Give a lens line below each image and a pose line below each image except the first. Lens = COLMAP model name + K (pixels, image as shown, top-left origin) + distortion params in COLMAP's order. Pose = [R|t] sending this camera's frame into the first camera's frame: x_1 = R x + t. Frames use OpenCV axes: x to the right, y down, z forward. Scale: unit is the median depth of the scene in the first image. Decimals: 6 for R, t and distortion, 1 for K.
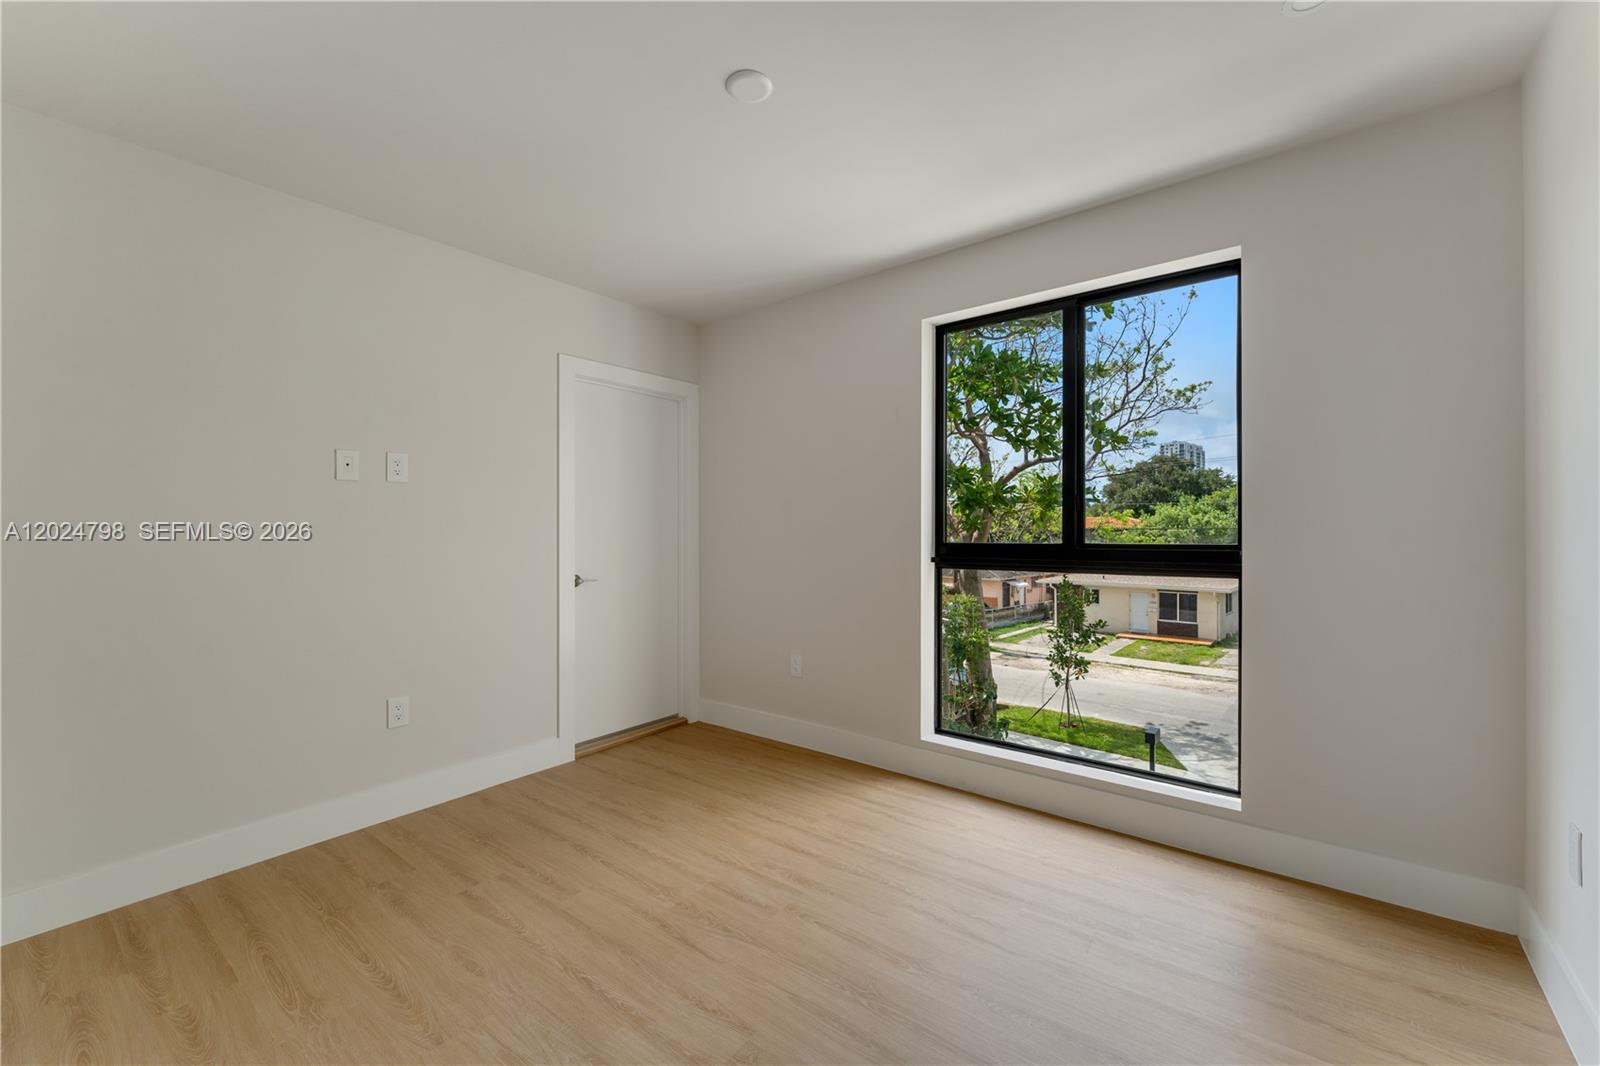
lens RADIAL K [[653.4, 0, 787.8], [0, 653.4, 541.2], [0, 0, 1]] dist [-0.001846, -0.000262]
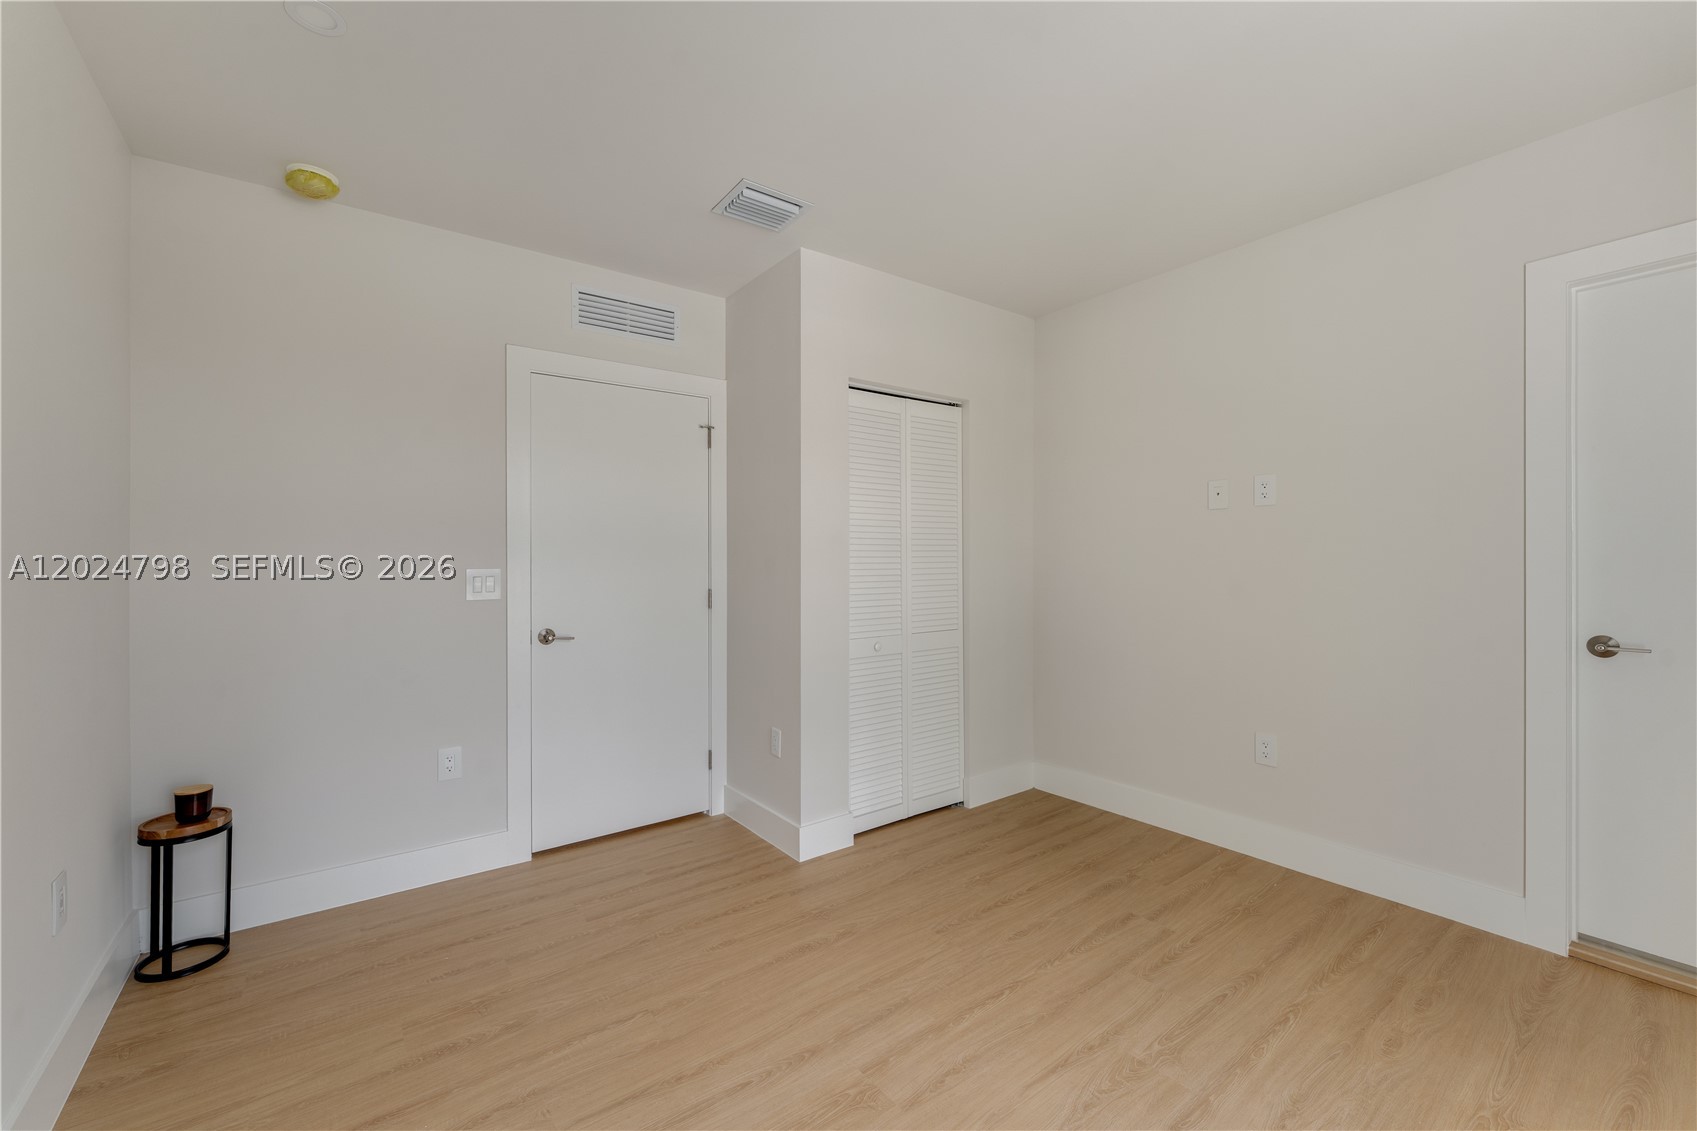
lens RADIAL K [[687.3, 0, 849.0], [0, 687.3, 569.9], [0, 0, 1]] dist [0.000355, -0.000095]
pose [[-0.257166, 0.022468, -0.966106, 0.573397], [-0.008270, 0.999642, 0.025450, -0.020355], [0.966332, 0.014534, -0.256888, 0.752710]]
